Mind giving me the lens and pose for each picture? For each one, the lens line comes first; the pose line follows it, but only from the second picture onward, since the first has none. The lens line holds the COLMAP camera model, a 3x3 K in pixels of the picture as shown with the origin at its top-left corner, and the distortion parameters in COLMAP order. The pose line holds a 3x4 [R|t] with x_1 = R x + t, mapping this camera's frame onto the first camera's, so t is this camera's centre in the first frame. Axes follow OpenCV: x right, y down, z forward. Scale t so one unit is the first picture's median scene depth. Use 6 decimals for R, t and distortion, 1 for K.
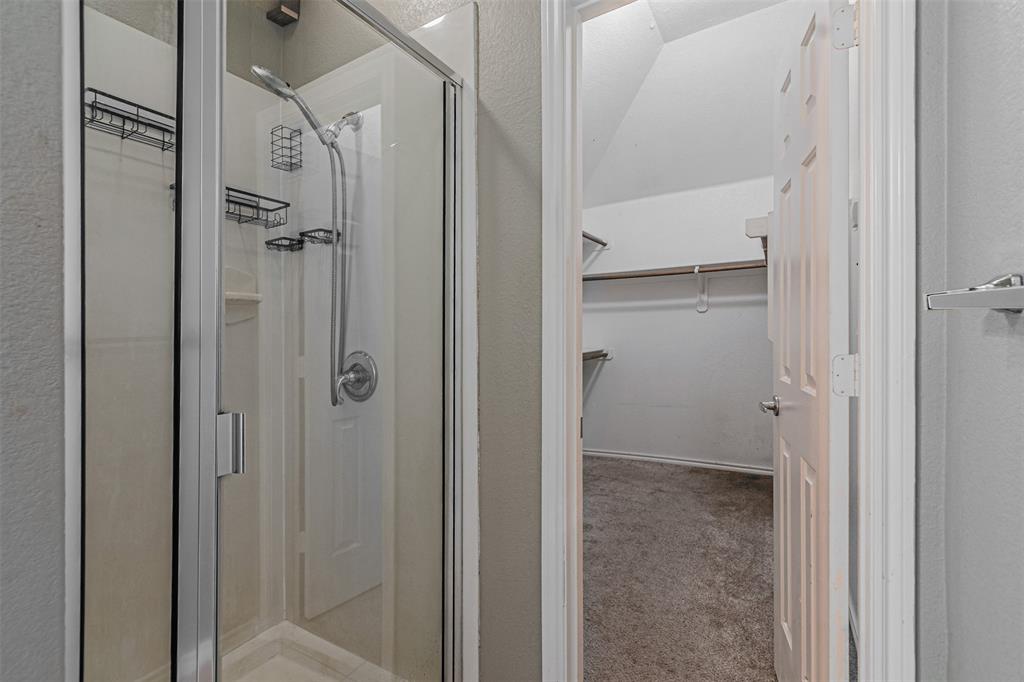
lens RADIAL K [[443.0, 0, 511.9], [0, 443.0, 337.4], [0, 0, 1]] dist [0.005037, -0.002368]
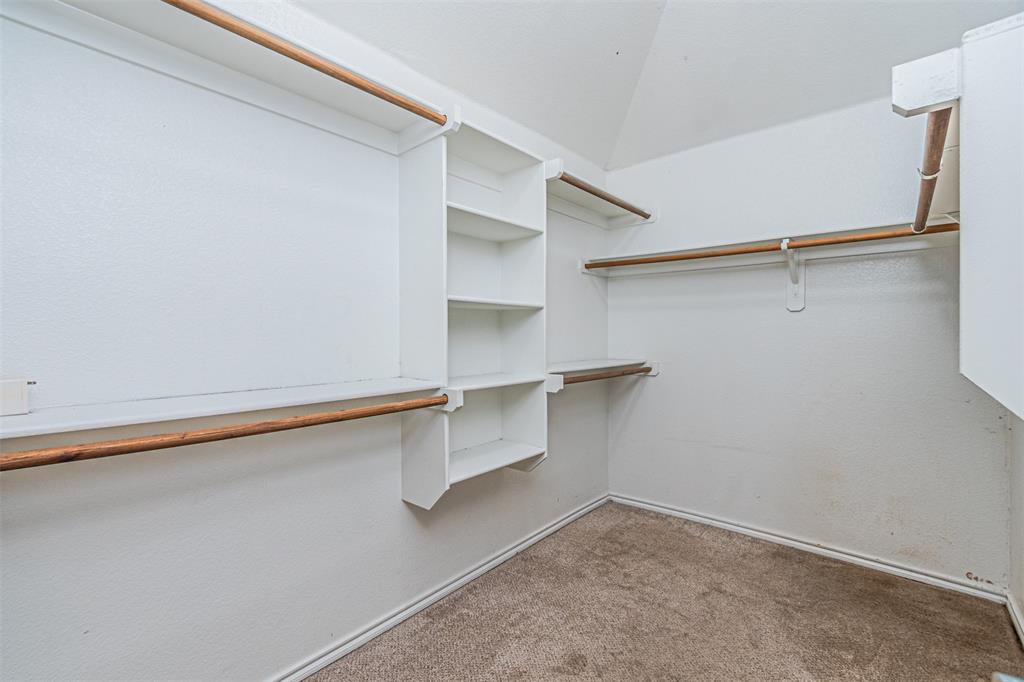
lens RADIAL K [[443.0, 0, 505.5], [0, 443.0, 324.4], [0, 0, 1]] dist [0.005037, -0.002368]
pose [[0.981035, 0.014707, -0.193272, 0.140268], [-0.018849, 0.999630, -0.019607, -0.016936], [0.192912, 0.022878, 0.980949, 0.284494]]
